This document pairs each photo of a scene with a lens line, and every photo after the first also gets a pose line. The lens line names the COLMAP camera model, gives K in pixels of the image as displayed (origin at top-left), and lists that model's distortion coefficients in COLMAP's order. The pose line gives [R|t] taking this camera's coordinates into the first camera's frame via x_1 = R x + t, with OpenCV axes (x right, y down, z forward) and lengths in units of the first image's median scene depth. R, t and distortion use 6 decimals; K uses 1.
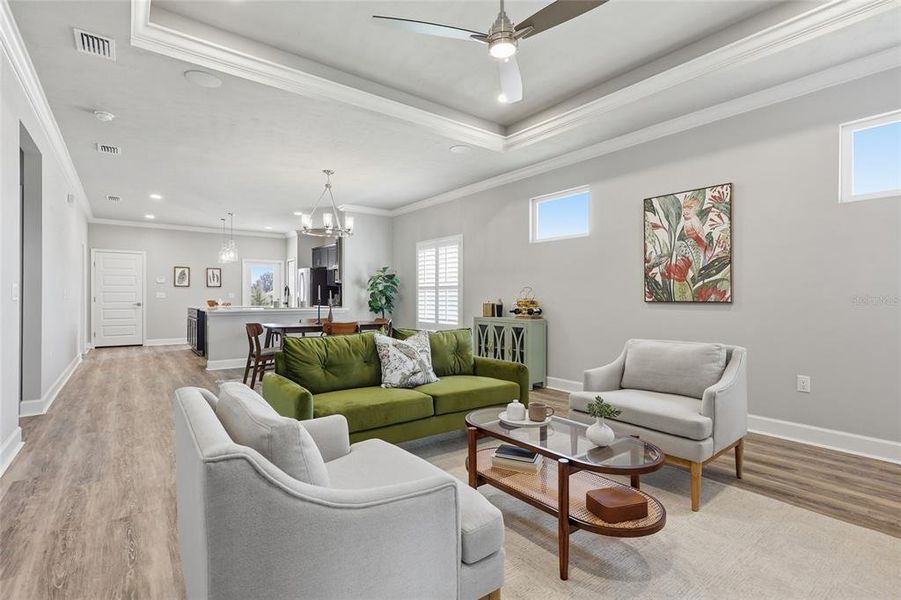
lens RADIAL K [[420.7, 0, 454.9], [0, 420.7, 299.7], [0, 0, 1]] dist [0.000456, -0.000137]
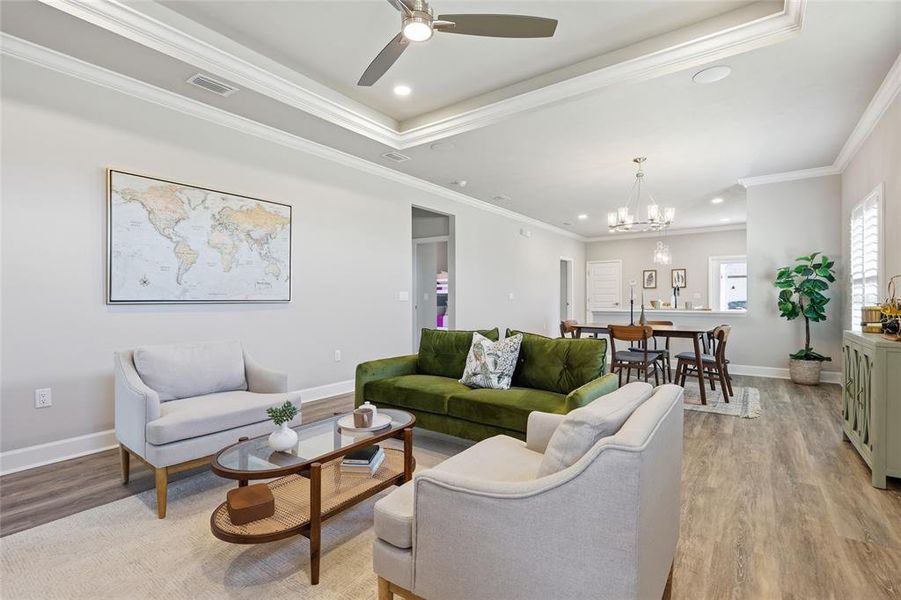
lens RADIAL K [[420.7, 0, 456.3], [0, 420.7, 300.1], [0, 0, 1]] dist [0.000456, -0.000137]
pose [[0.290825, 0.000835, -0.956776, 0.297414], [-0.000776, 0.999999, 0.000637, -0.000545], [0.956776, 0.000557, 0.290825, 0.234215]]
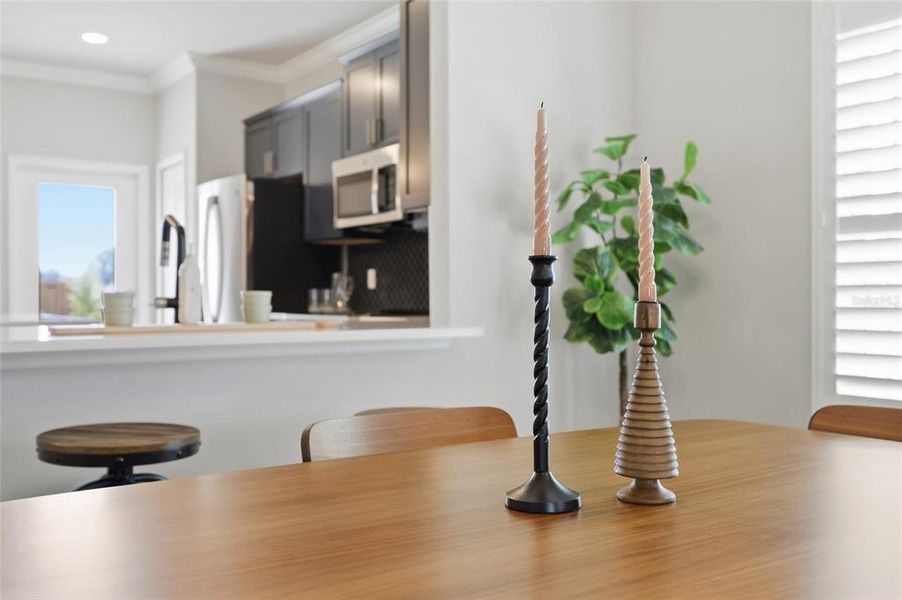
lens RADIAL K [[890.2, 0, 452.4], [0, 890.2, 298.6], [0, 0, 1]] dist [0.001899, 0.000000]
pose [[0.998709, -0.001583, -0.050769, -0.215838], [0.001412, 0.999993, -0.003415, 0.006718], [0.050774, 0.003339, 0.998705, 0.517580]]
